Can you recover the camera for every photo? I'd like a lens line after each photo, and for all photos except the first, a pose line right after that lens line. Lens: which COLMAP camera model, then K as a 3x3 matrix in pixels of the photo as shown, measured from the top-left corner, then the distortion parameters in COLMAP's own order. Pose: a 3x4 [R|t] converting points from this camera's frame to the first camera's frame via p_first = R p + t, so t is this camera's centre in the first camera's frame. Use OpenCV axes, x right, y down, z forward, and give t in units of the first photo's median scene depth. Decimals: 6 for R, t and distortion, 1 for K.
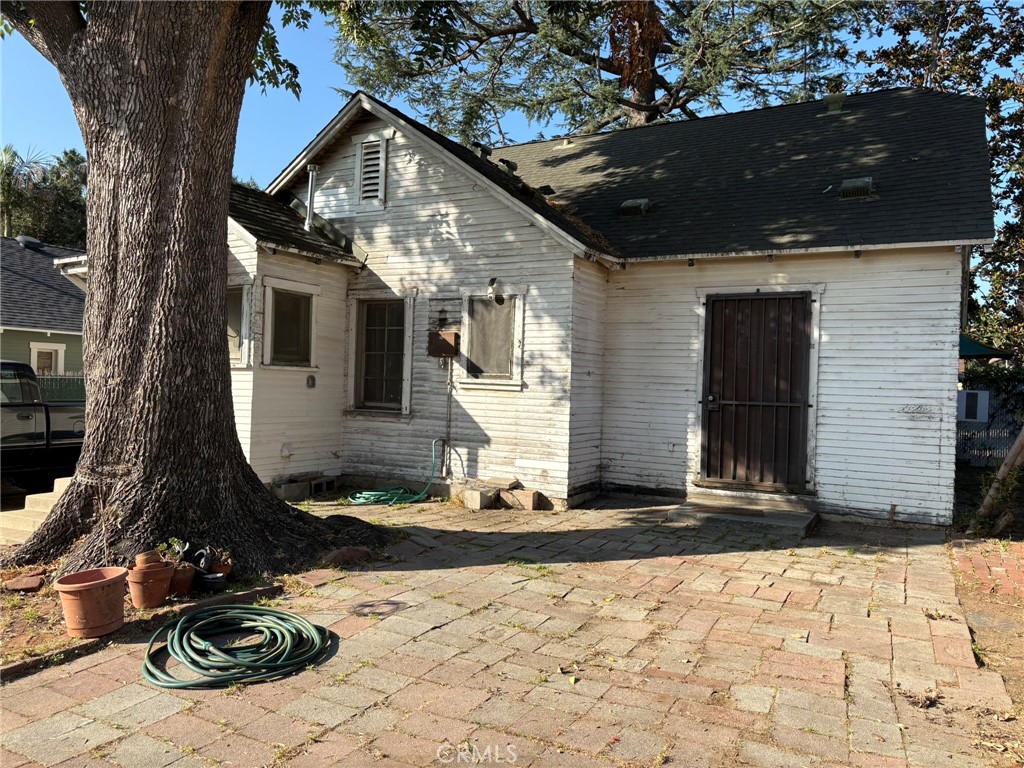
lens RADIAL K [[776.7, 0, 512.0], [0, 776.7, 384.0], [0, 0, 1]] dist [0.061100, -0.056495]
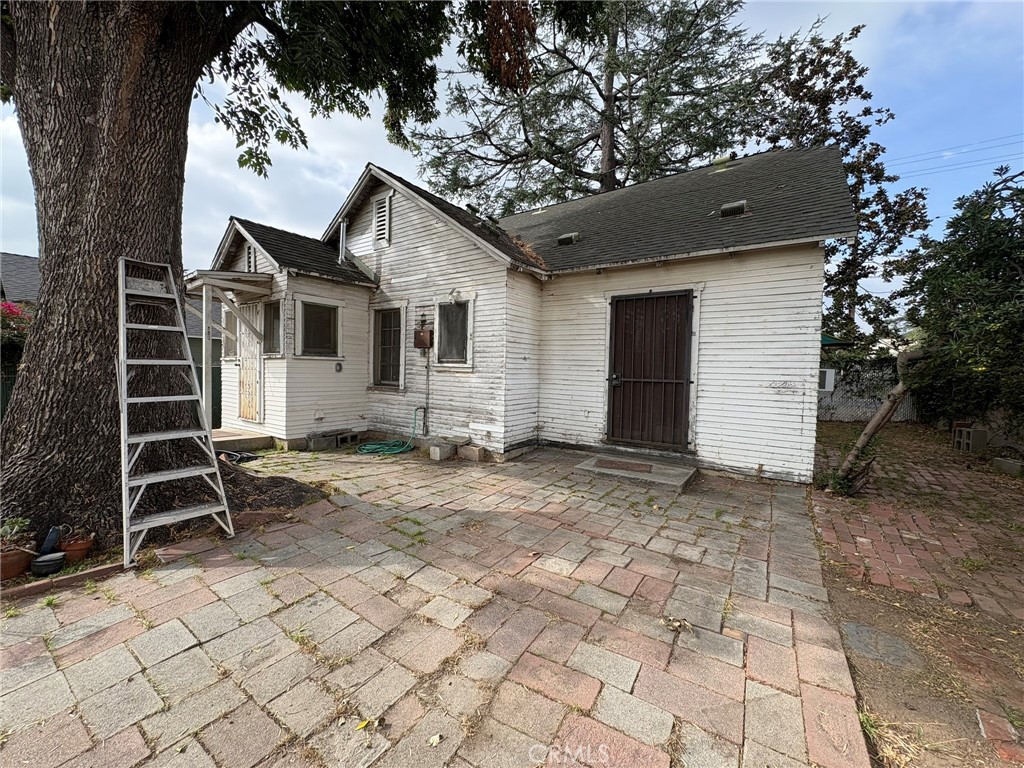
lens RADIAL K [[409.6, 0, 512.6], [0, 409.6, 382.6], [0, 0, 1]] dist [0.001118, -0.000042]
pose [[0.994488, -0.006349, -0.104660, 0.154383], [0.009896, 0.999393, 0.033409, 0.003796], [0.104385, -0.034260, 0.993947, 0.302846]]
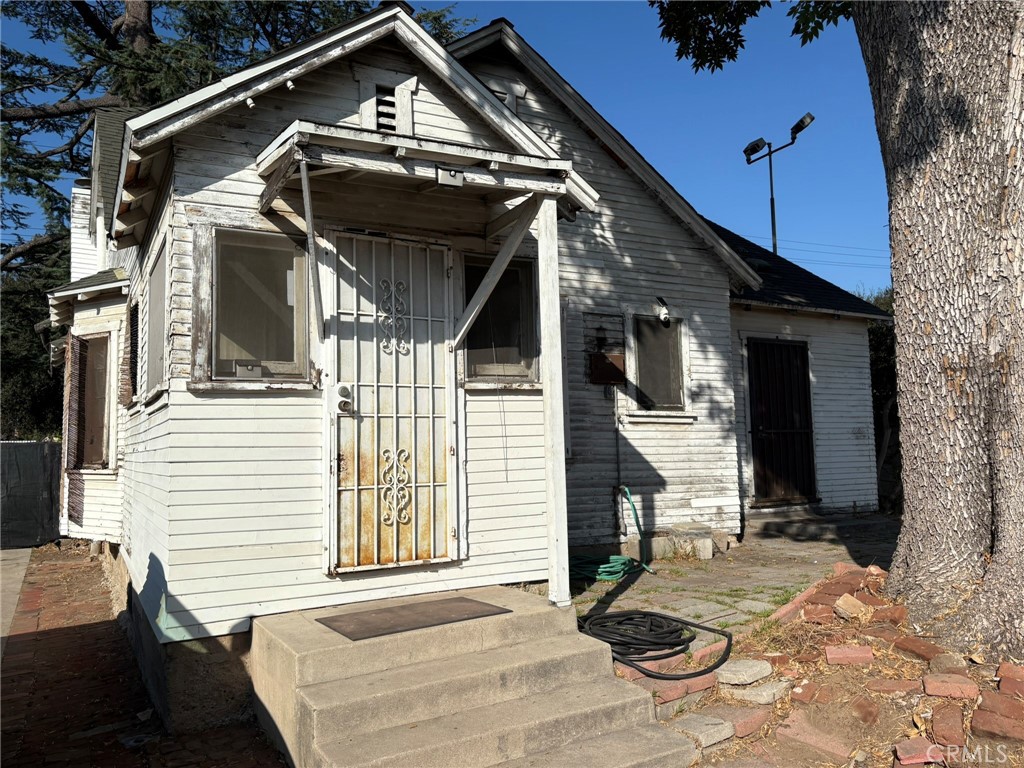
lens RADIAL K [[770.2, 0, 512.0], [0, 770.2, 384.0], [0, 0, 1]] dist [0.011360, -0.007639]
pose [[0.532043, 0.035397, 0.845977, -0.872486], [0.034367, 0.997400, -0.063346, 0.012687], [-0.846020, 0.062776, 0.529443, 0.695225]]
